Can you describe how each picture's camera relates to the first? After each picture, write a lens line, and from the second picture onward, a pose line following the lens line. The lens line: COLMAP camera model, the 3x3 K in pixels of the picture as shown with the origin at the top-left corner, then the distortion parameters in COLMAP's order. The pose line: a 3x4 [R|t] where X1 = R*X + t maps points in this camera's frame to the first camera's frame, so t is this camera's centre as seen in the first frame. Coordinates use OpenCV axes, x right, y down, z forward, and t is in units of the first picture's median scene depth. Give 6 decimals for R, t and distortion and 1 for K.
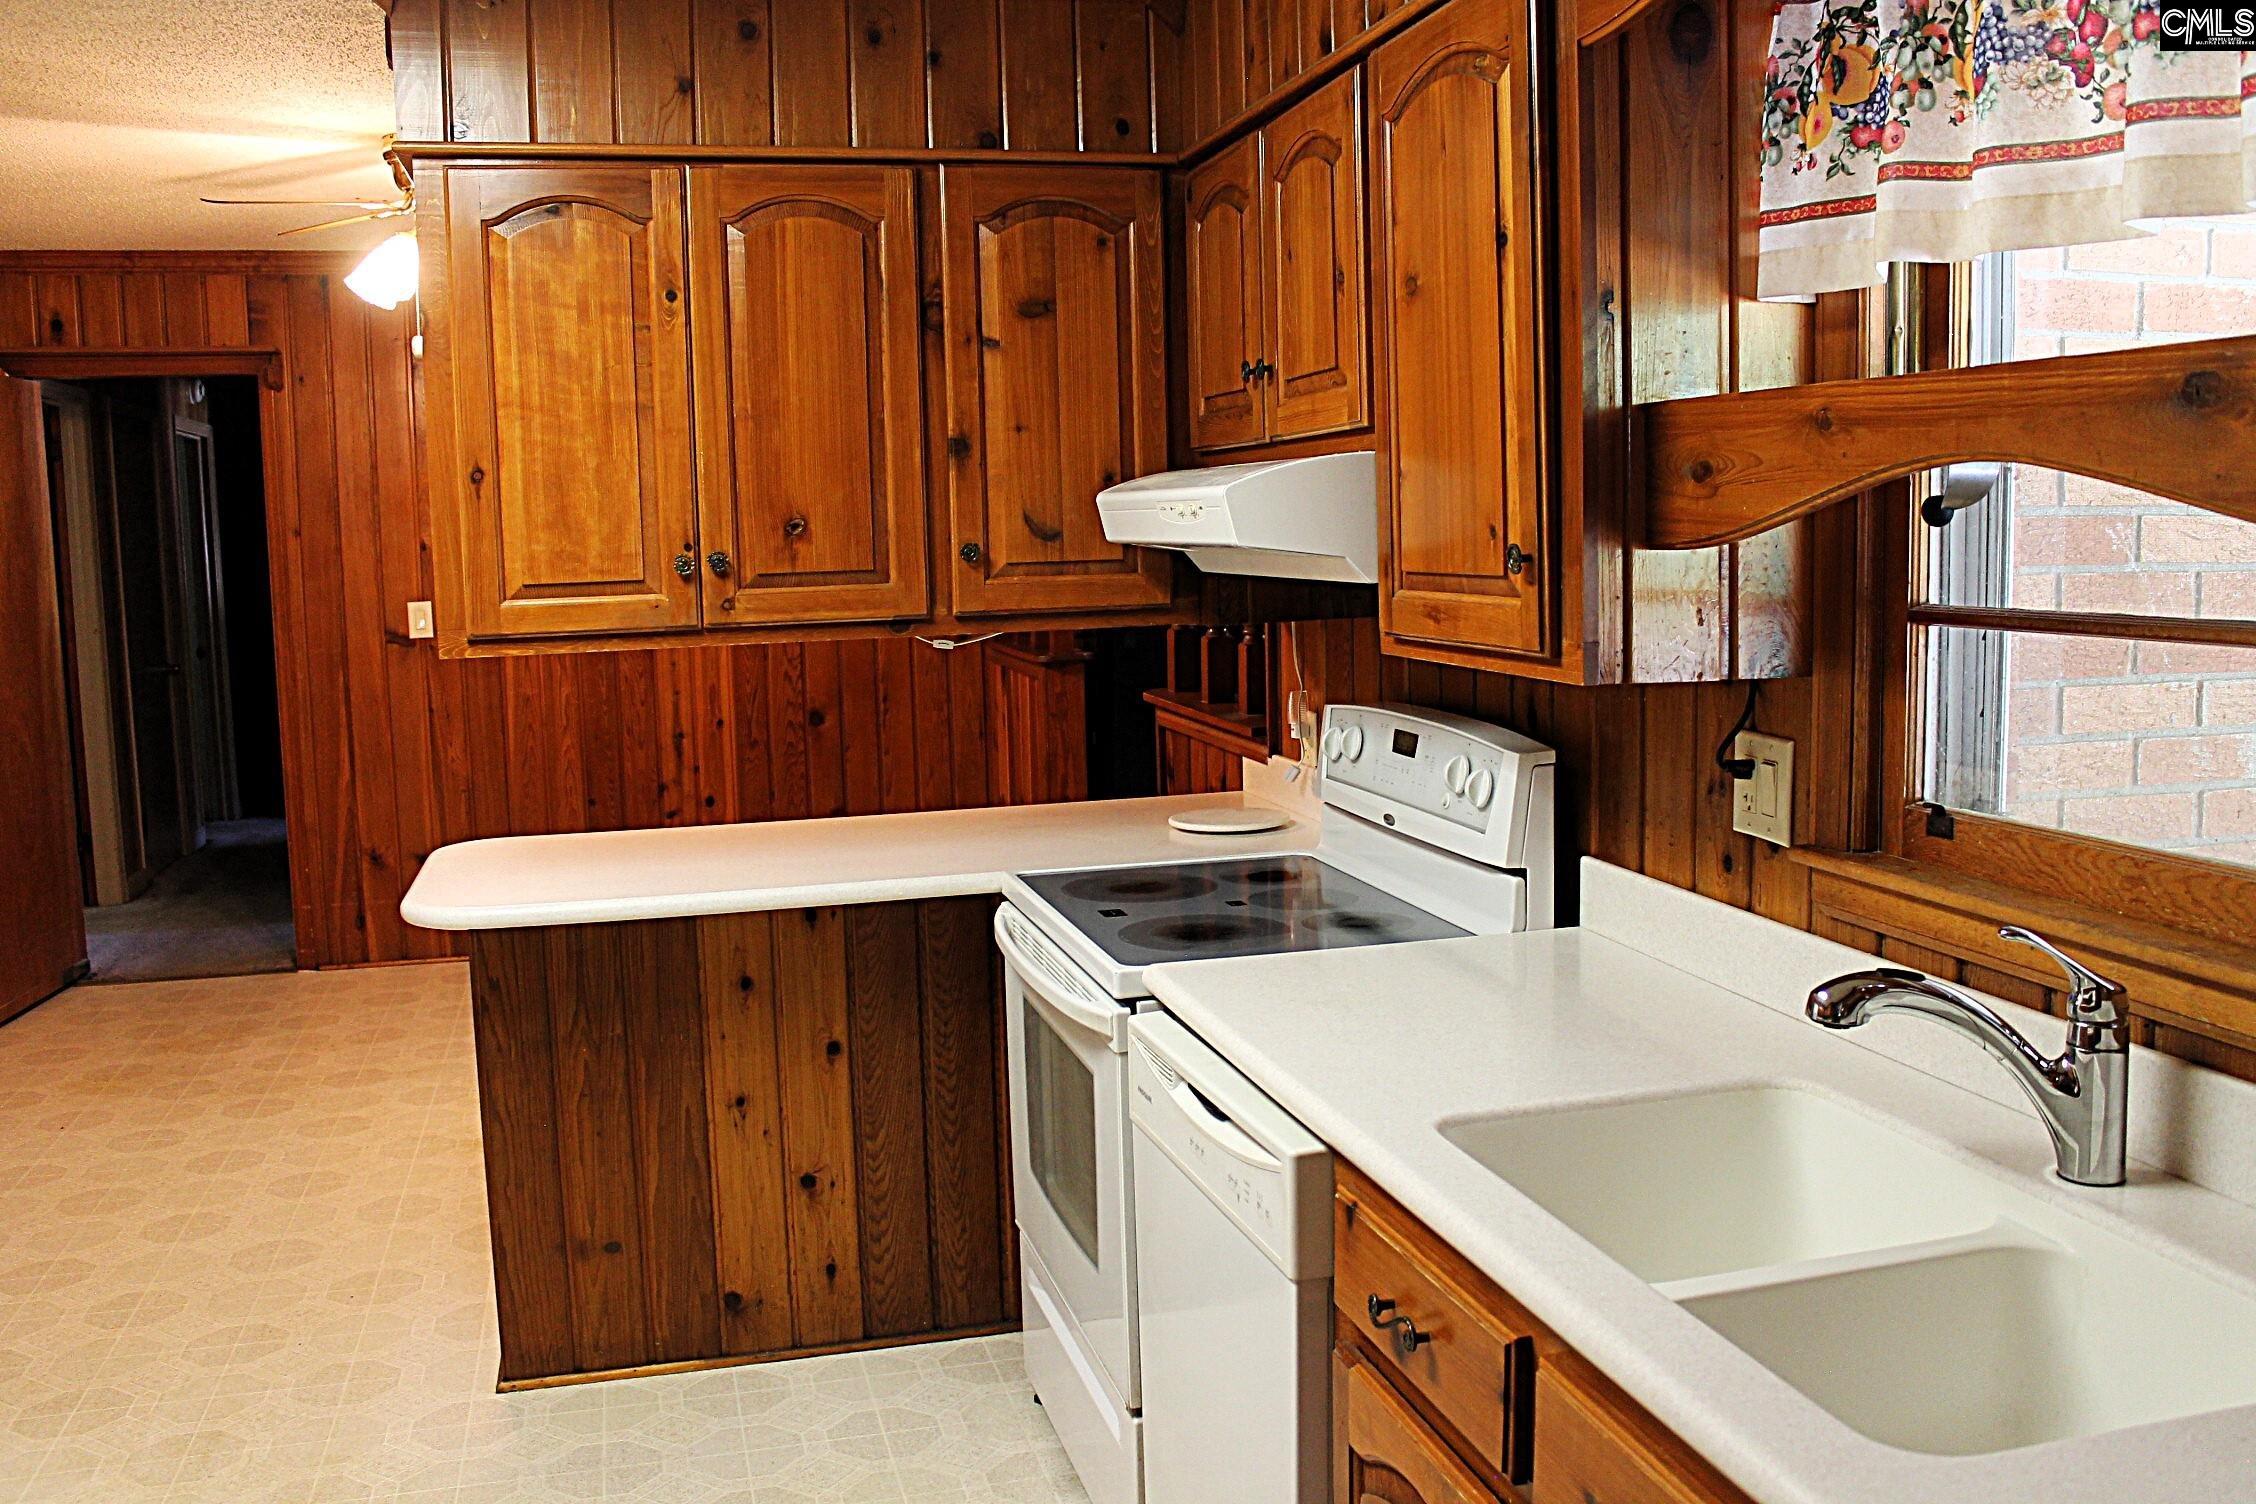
lens RADIAL K [[1970.4, 0, 1128.0], [0, 1970.4, 752.0], [0, 0, 1]] dist [-0.156604, 0.149912]
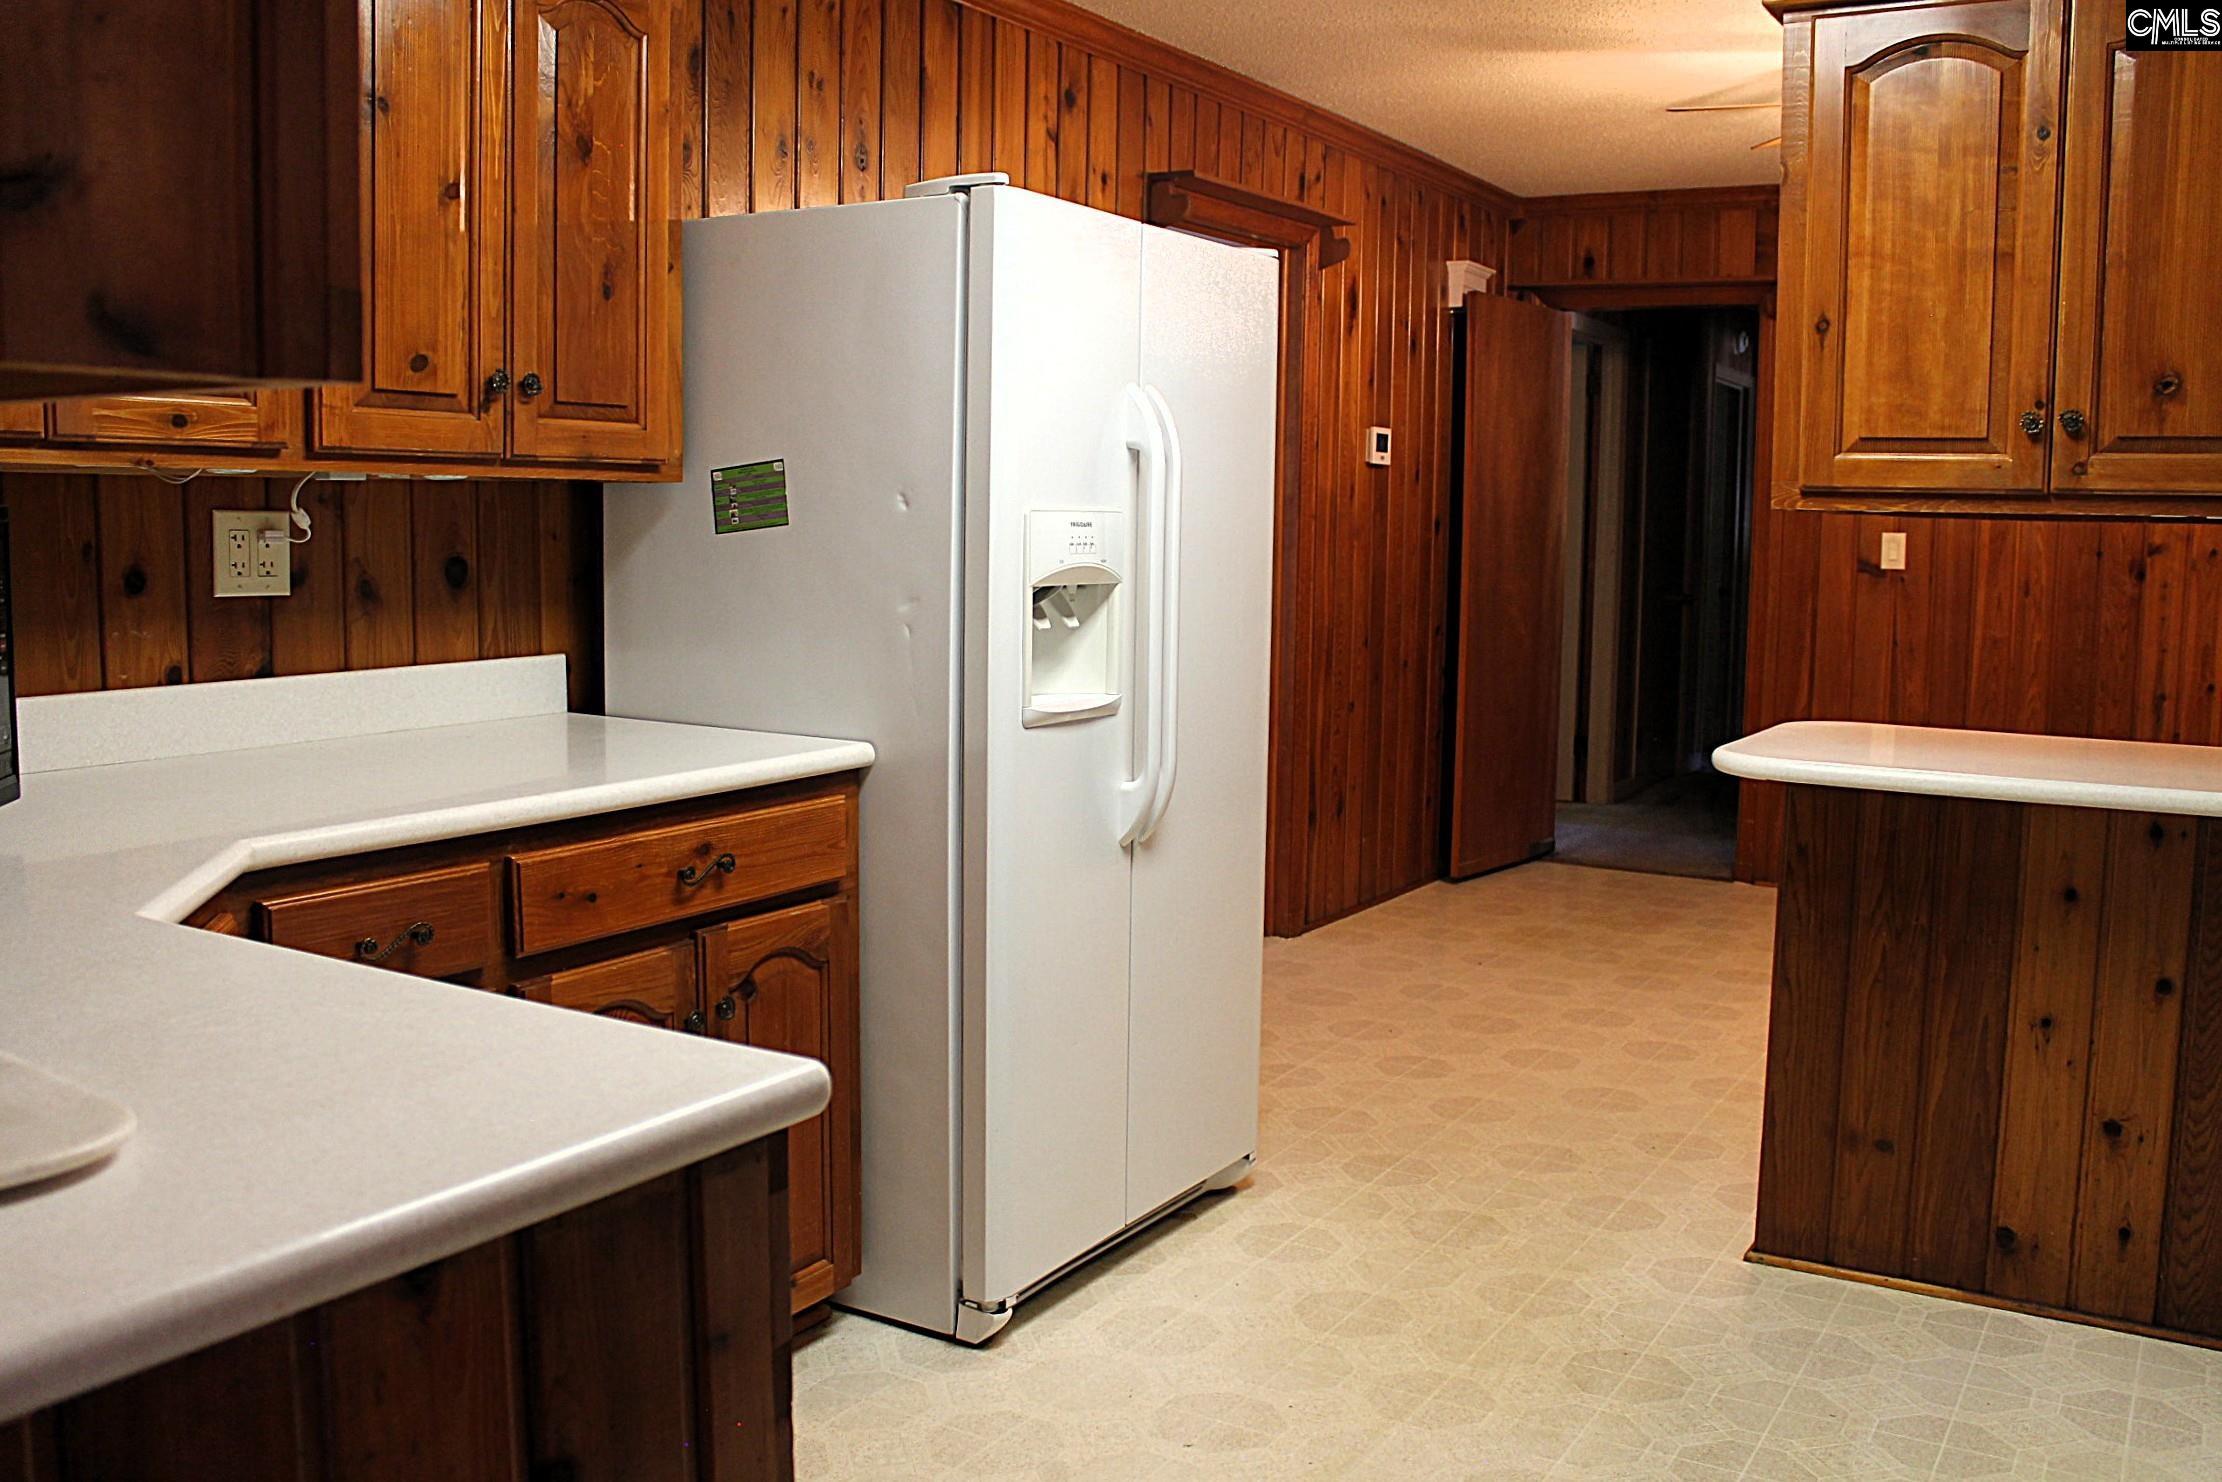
lens RADIAL K [[1956.8, 0, 1111.0], [0, 1956.8, 741.0], [0, 0, 1]] dist [-0.161734, 0.149745]
pose [[0.691604, 0.113624, -0.713283, 0.120191], [-0.120156, 0.991887, 0.041501, 0.064431], [0.712212, 0.057003, 0.699646, 0.054560]]
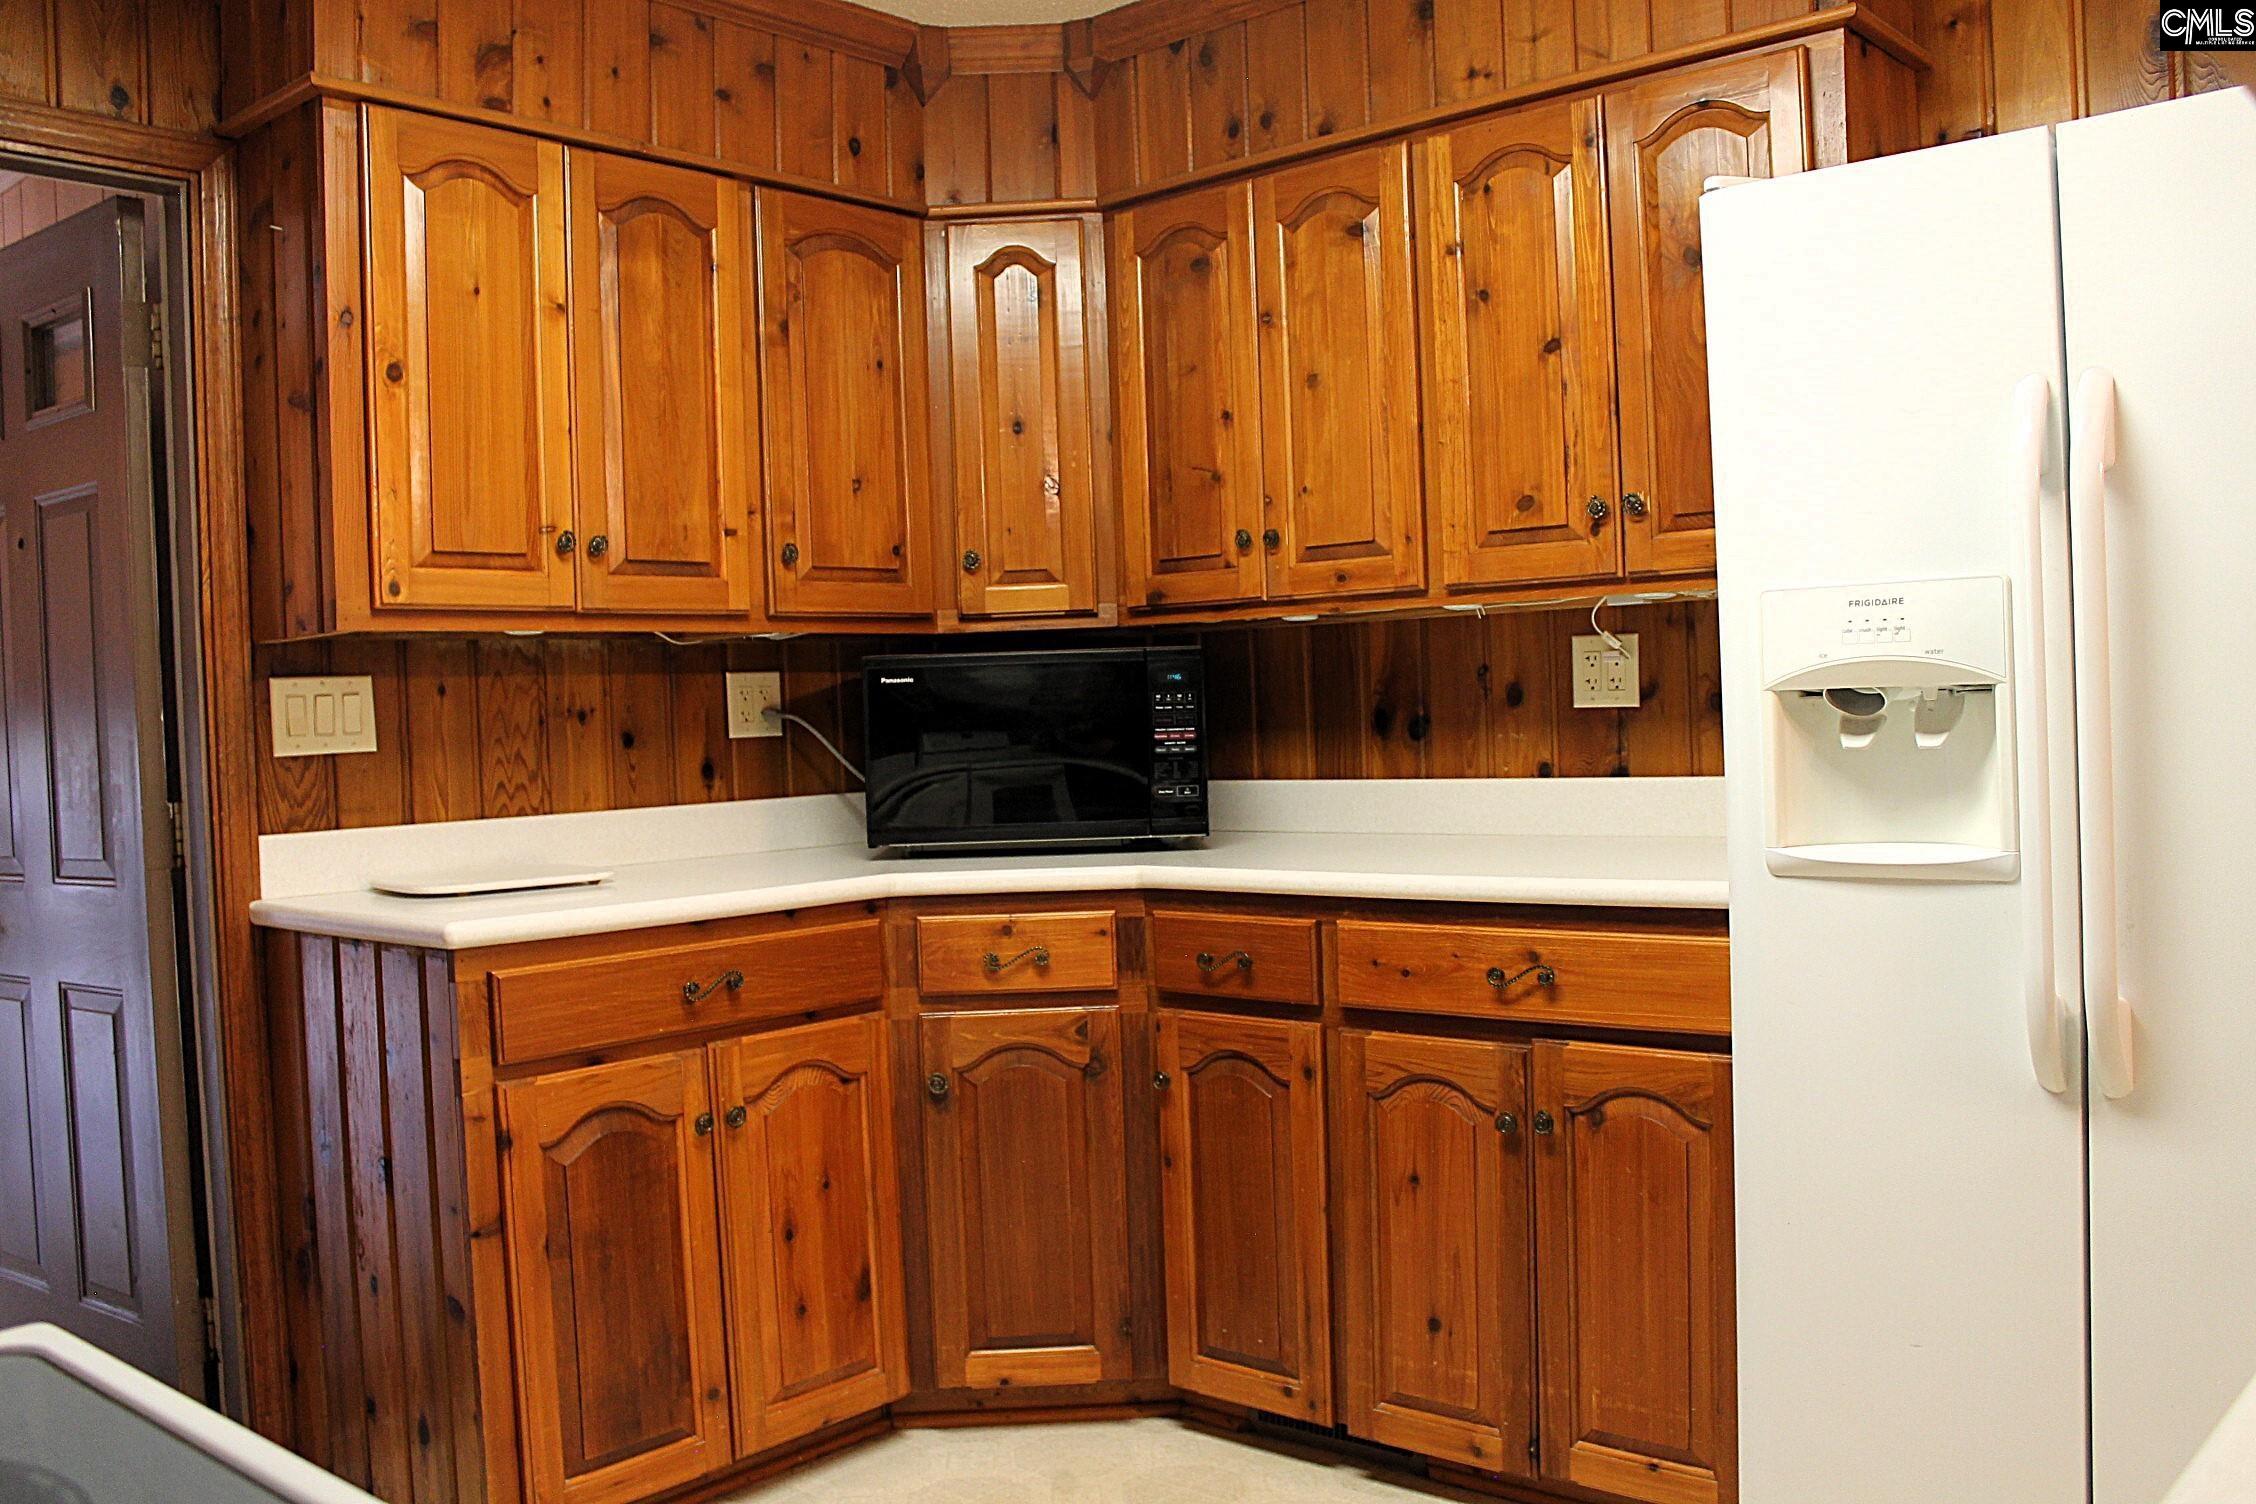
lens RADIAL K [[1970.4, 0, 1128.0], [0, 1970.4, 752.0], [0, 0, 1]] dist [-0.156604, 0.149912]
pose [[-0.831862, 0.063182, -0.551375, -0.072112], [-0.016439, 0.990257, 0.138275, -0.113451], [0.554740, 0.124089, -0.822718, 1.931214]]
